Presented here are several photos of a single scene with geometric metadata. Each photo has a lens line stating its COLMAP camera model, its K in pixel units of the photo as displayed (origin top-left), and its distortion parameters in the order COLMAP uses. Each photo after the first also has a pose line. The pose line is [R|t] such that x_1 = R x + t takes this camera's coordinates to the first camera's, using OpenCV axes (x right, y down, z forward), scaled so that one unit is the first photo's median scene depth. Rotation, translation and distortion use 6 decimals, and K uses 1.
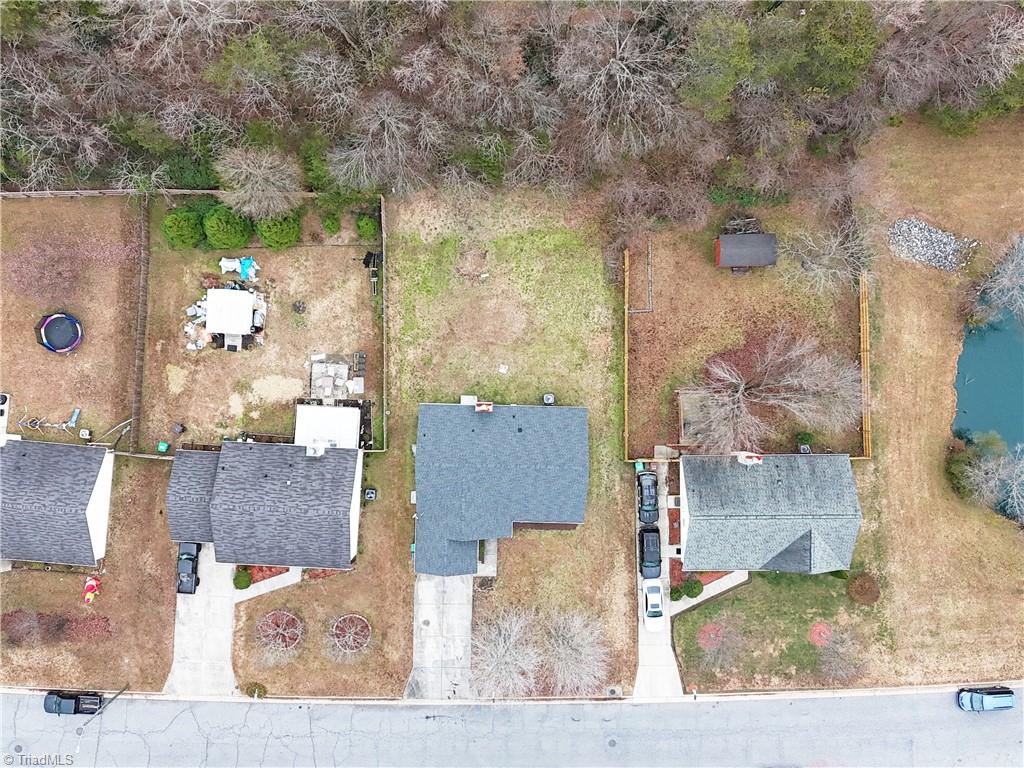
lens RADIAL K [[729.6, 0, 512.0], [0, 729.6, 384.0], [0, 0, 1]] dist [0.028787, -0.001965]
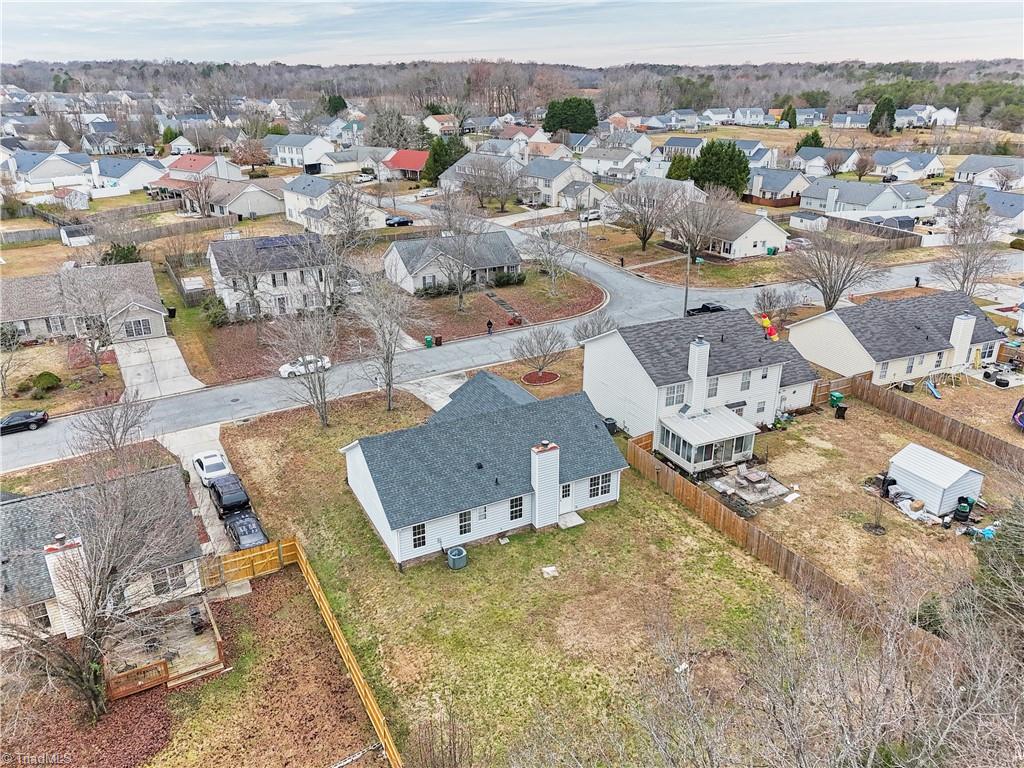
lens RADIAL K [[729.6, 0, 512.0], [0, 729.6, 384.0], [0, 0, 1]] dist [0.028787, -0.001965]
pose [[-0.877245, 0.192201, -0.439886, 0.241852], [-0.479930, -0.371054, 0.794976, -0.413682], [-0.010426, 0.908503, 0.417748, 0.621050]]
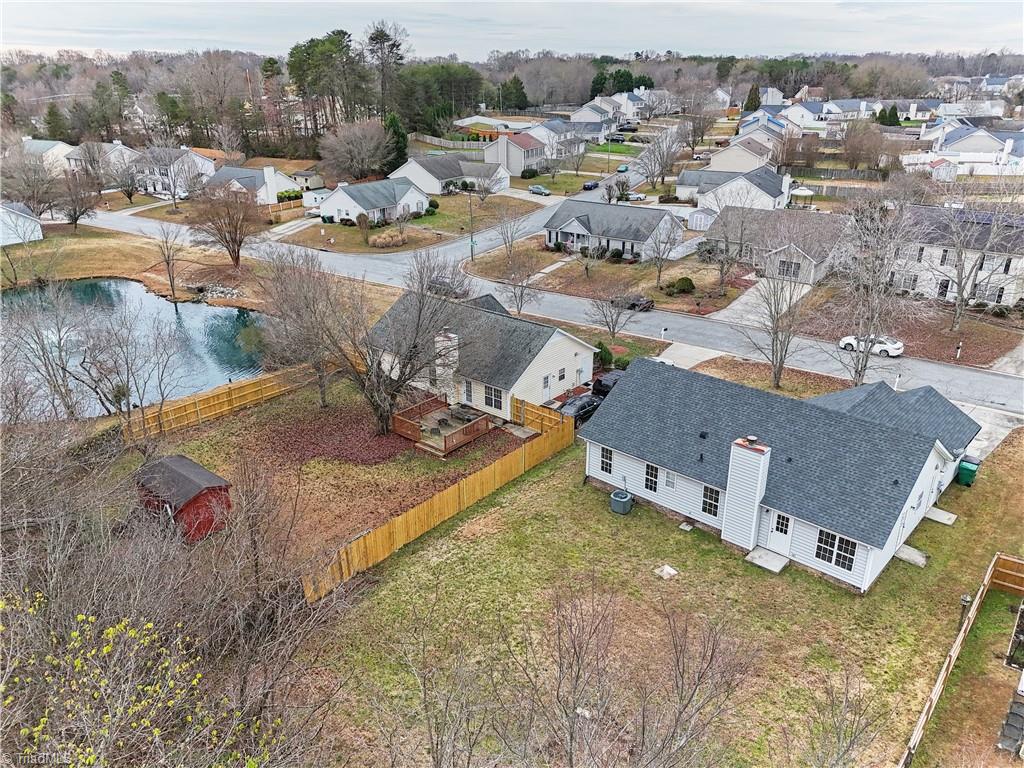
lens RADIAL K [[729.6, 0, 512.0], [0, 729.6, 384.0], [0, 0, 1]] dist [0.028787, -0.001965]
pose [[-0.759224, -0.239566, 0.605134, -0.193004], [0.649658, -0.334727, 0.682571, -0.373280], [0.039034, 0.911354, 0.409769, 0.686388]]
